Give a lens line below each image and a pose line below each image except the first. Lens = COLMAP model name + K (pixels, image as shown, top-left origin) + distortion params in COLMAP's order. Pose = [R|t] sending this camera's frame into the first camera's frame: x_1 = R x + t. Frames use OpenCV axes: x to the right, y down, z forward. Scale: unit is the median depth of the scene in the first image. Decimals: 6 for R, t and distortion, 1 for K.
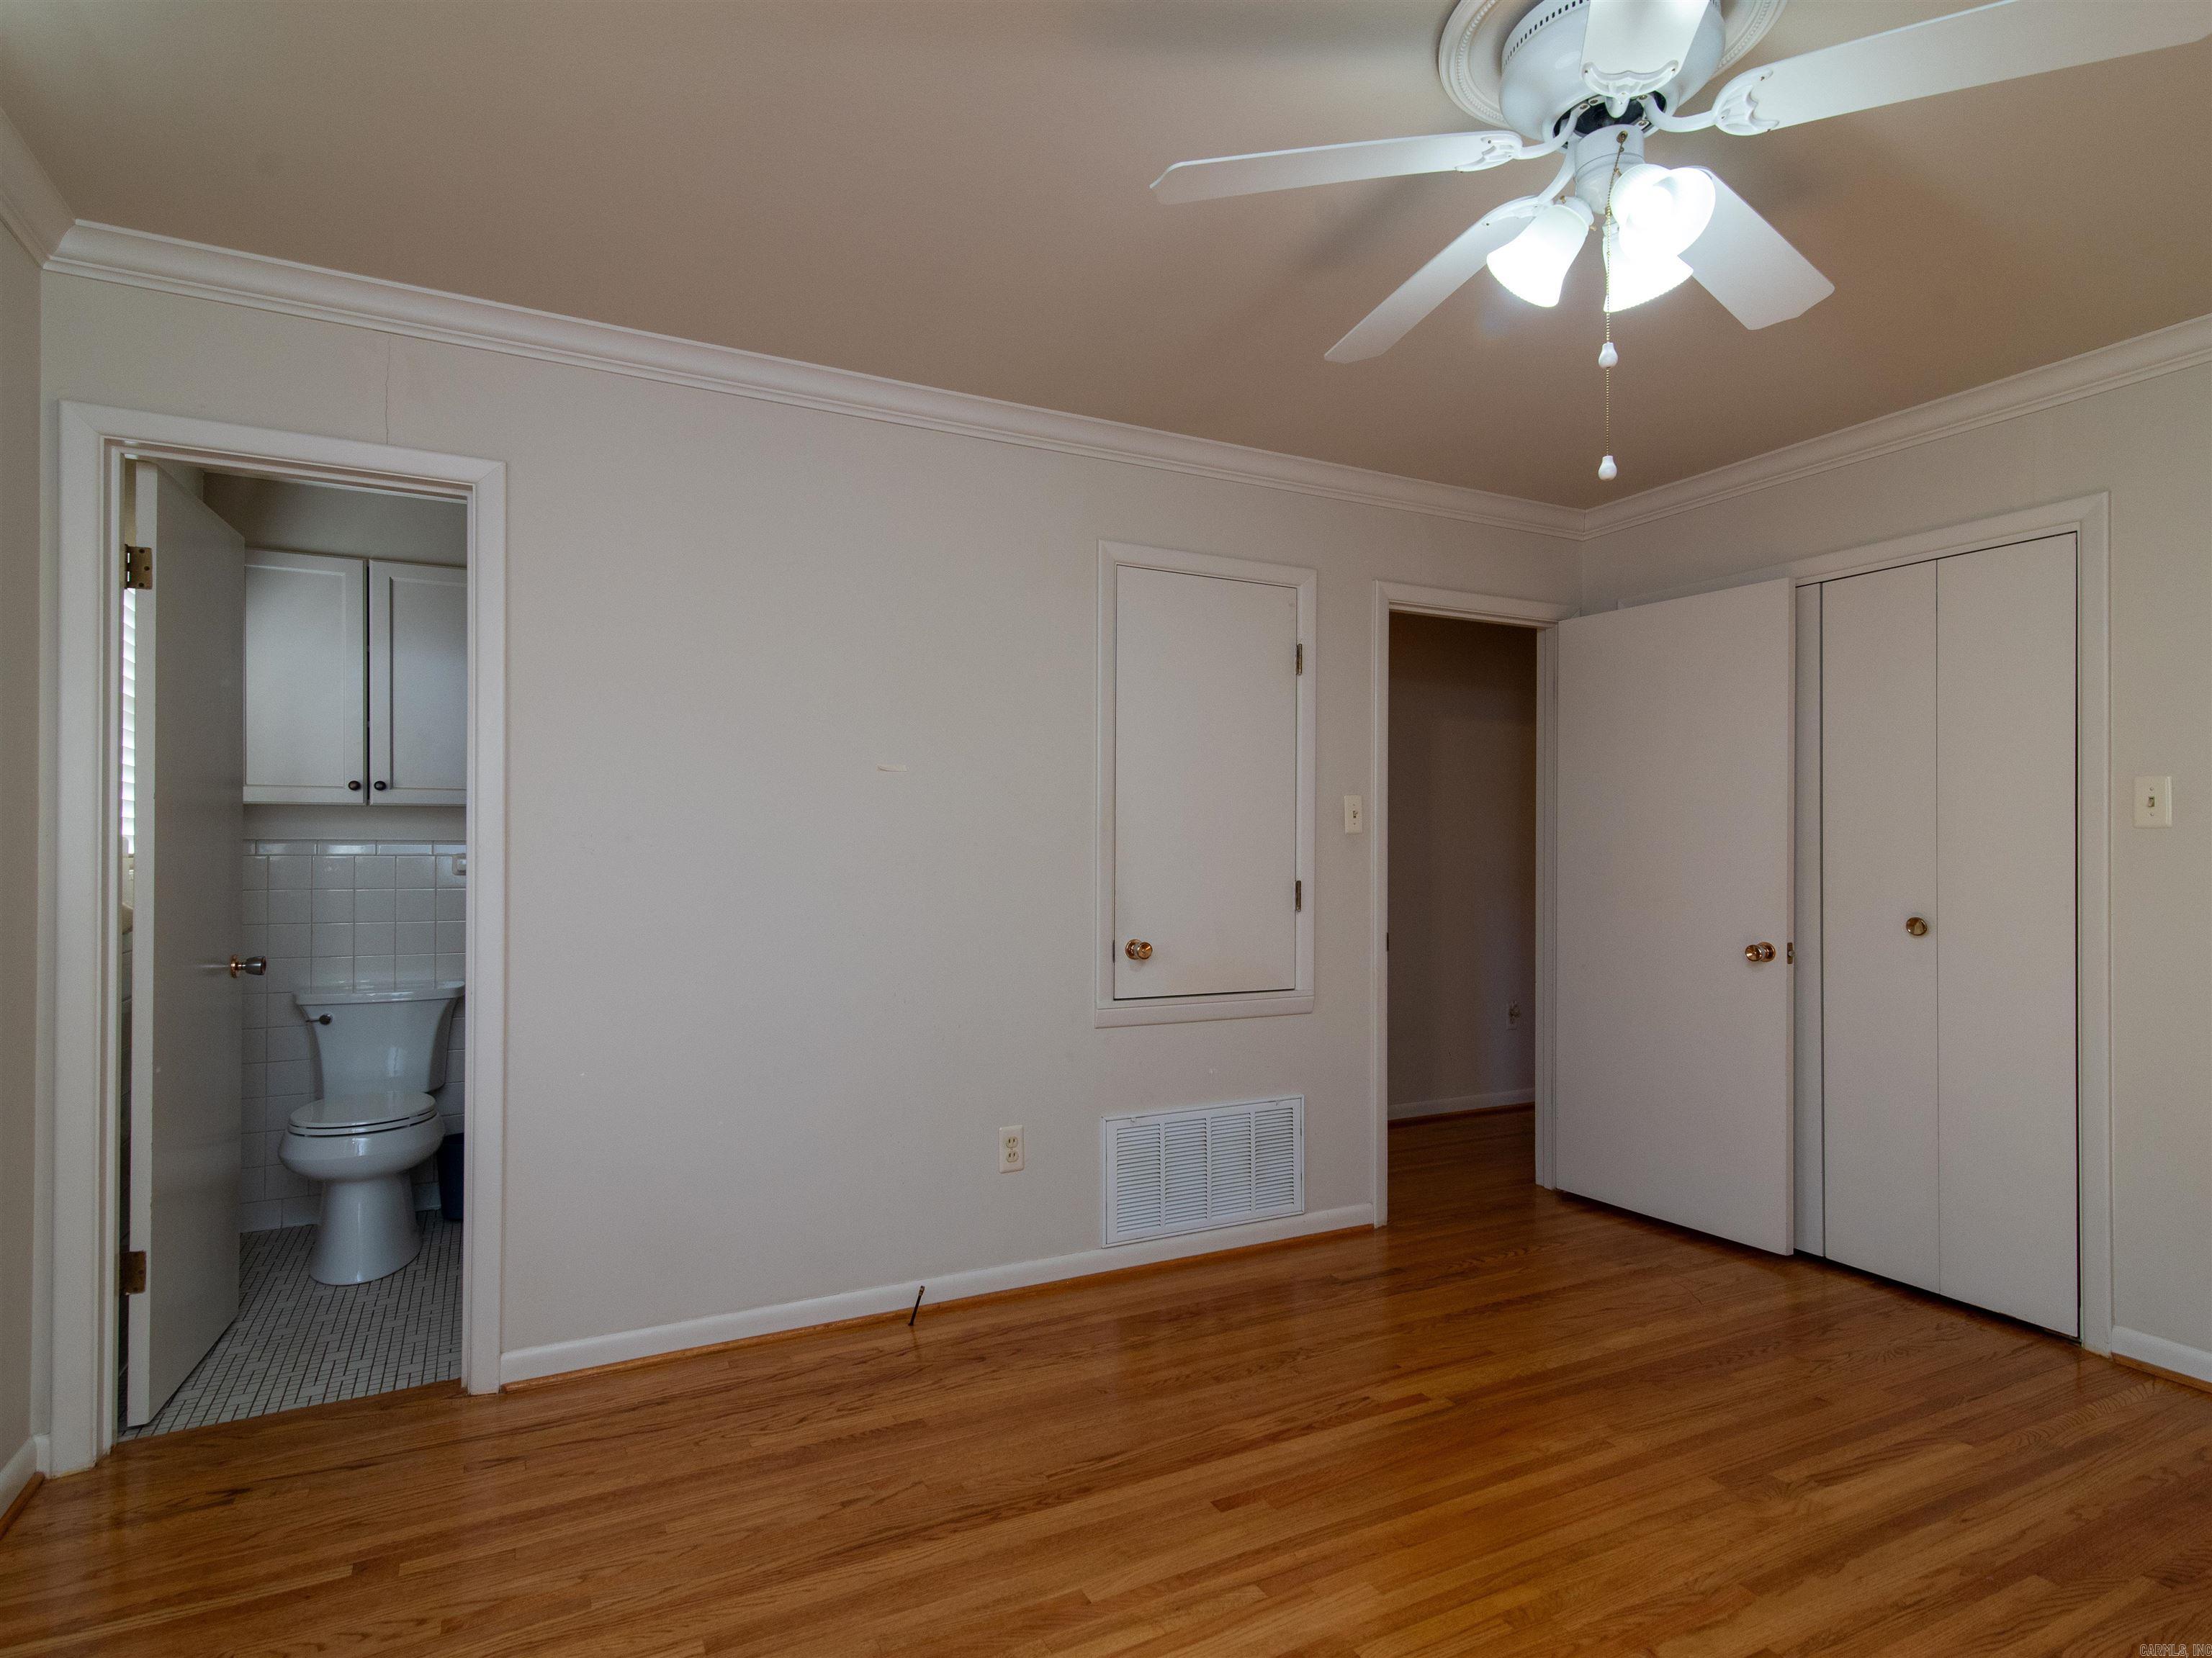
lens RADIAL K [[1124.3, 0, 1080.6], [0, 1124.3, 812.9], [0, 0, 1]] dist [0.018432, -0.000035]
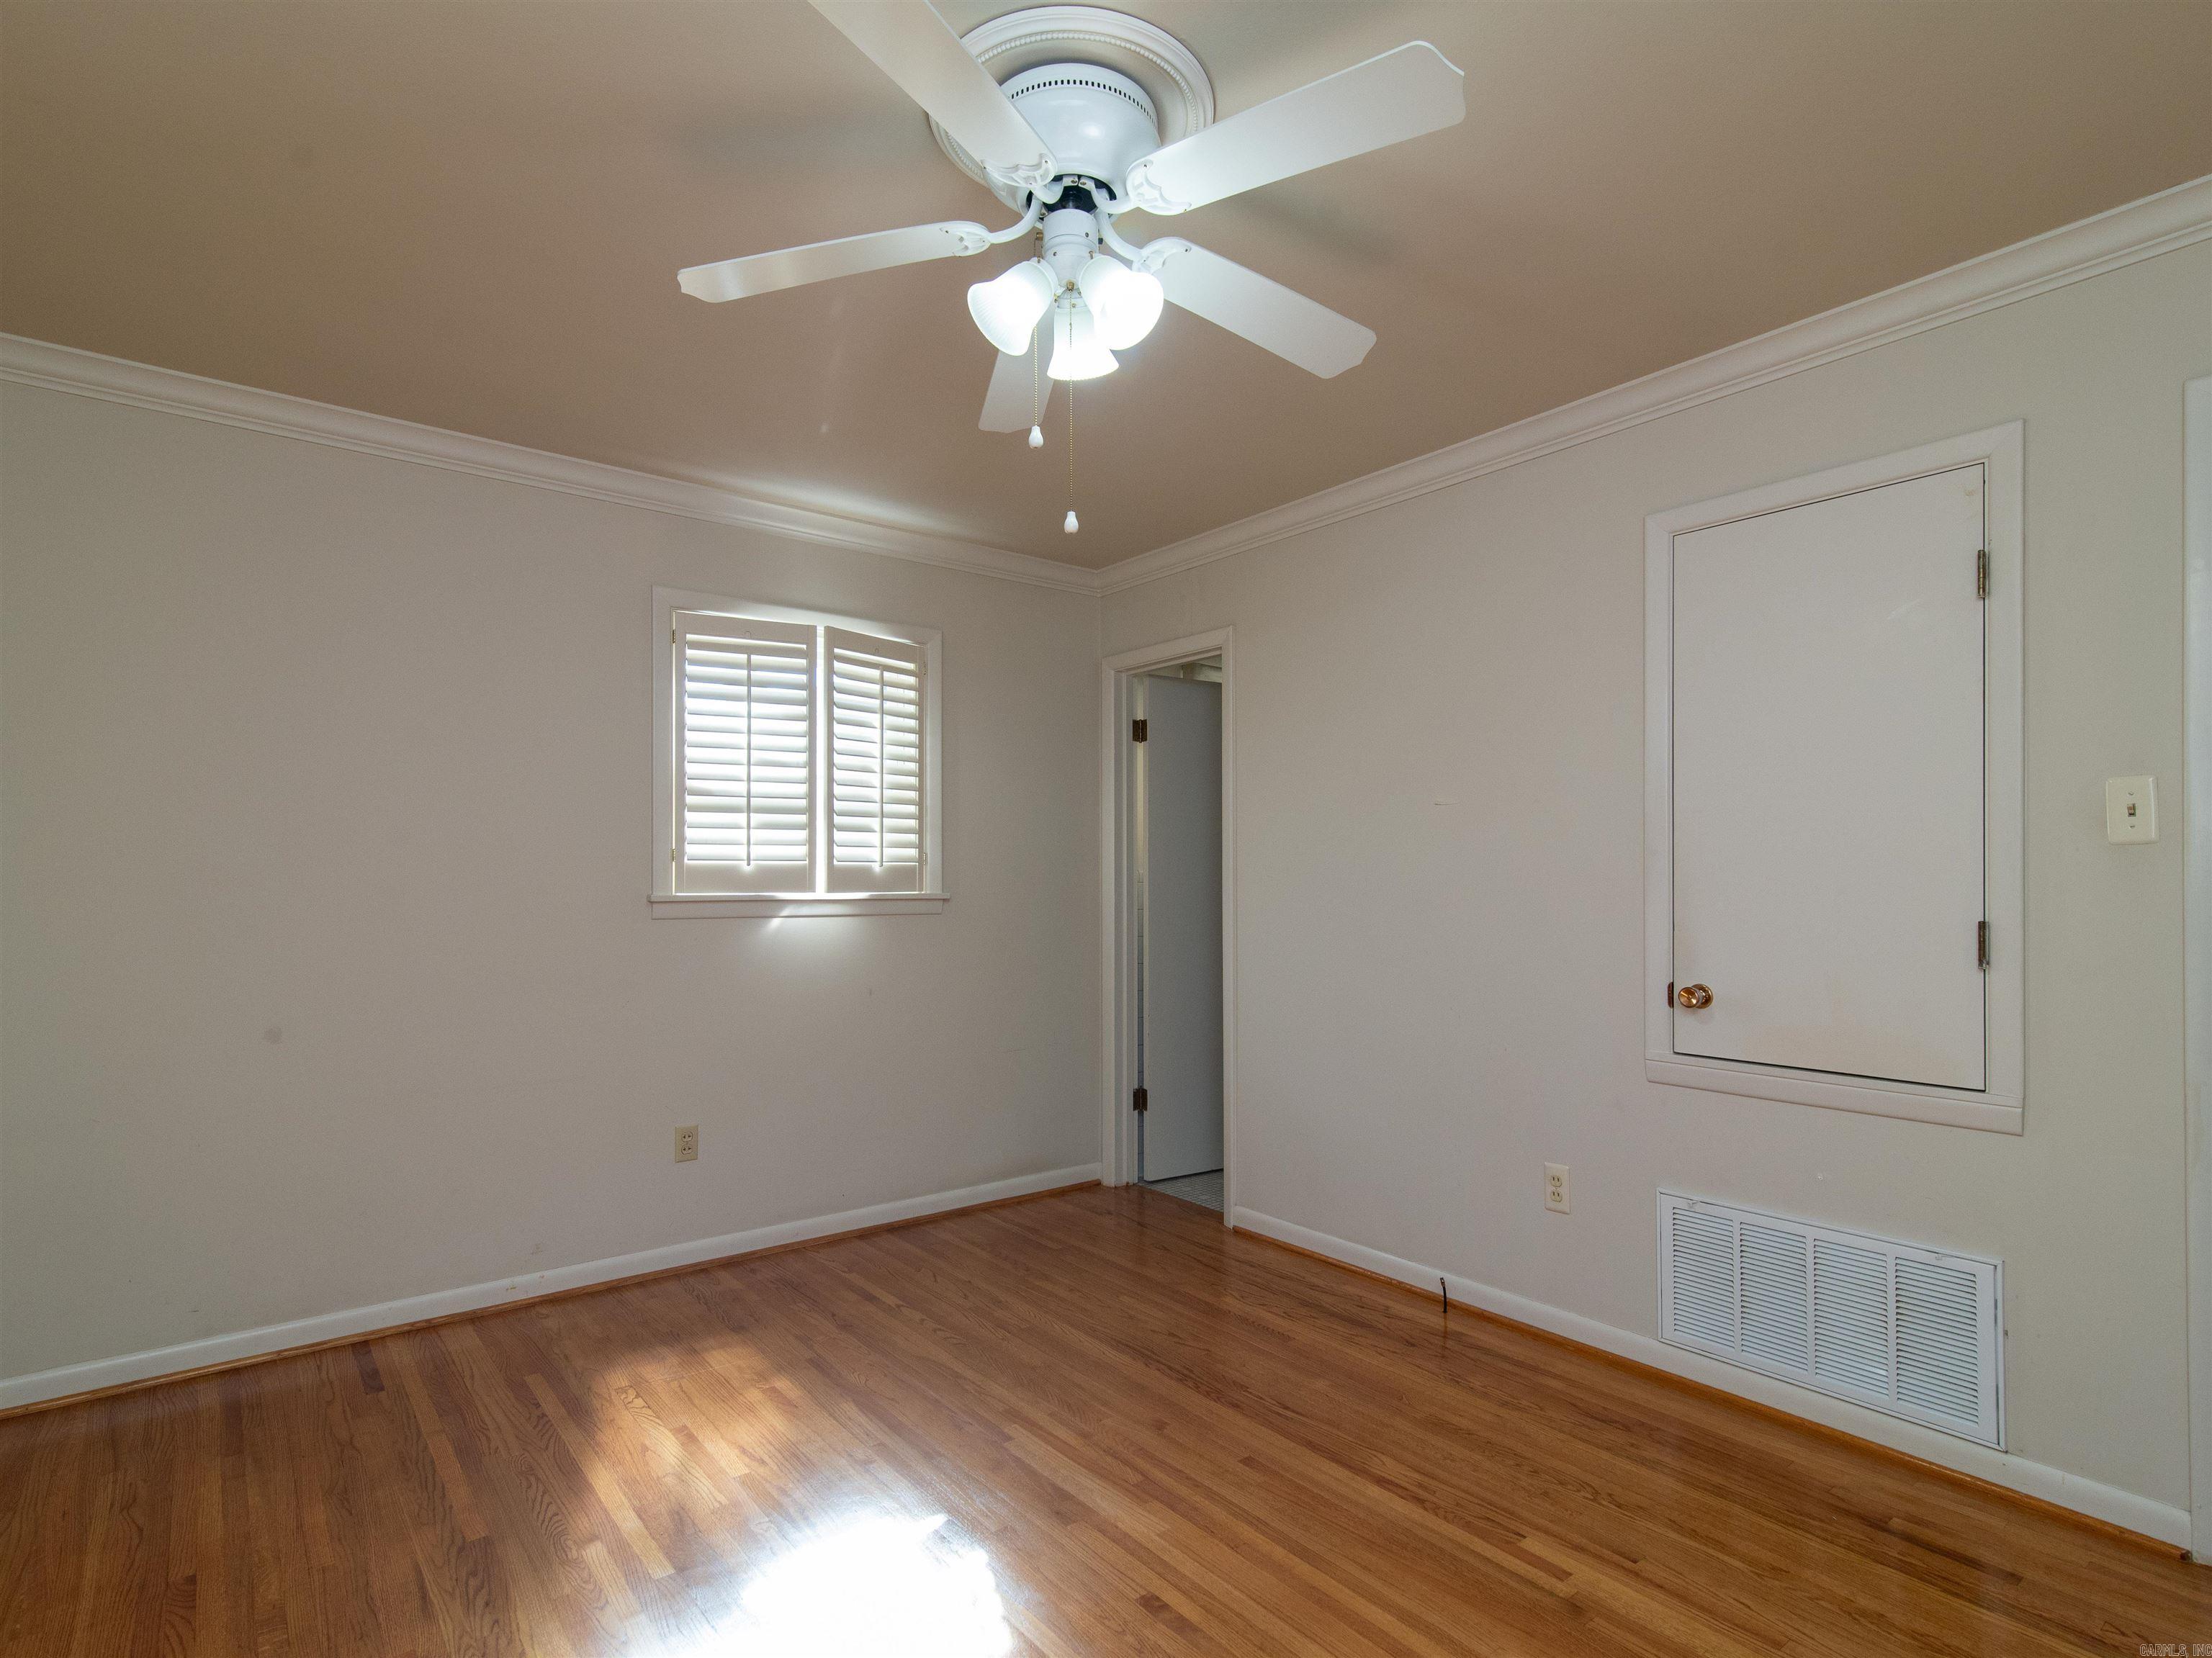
lens RADIAL K [[1132.2, 0, 1122.8], [0, 1132.2, 827.8], [0, 0, 1]] dist [0.016138, -0.001145]
pose [[0.215750, -0.052330, -0.975045, 0.875472], [0.031738, 0.998411, -0.046562, 0.026628], [0.975933, -0.020901, 0.217068, 0.464639]]
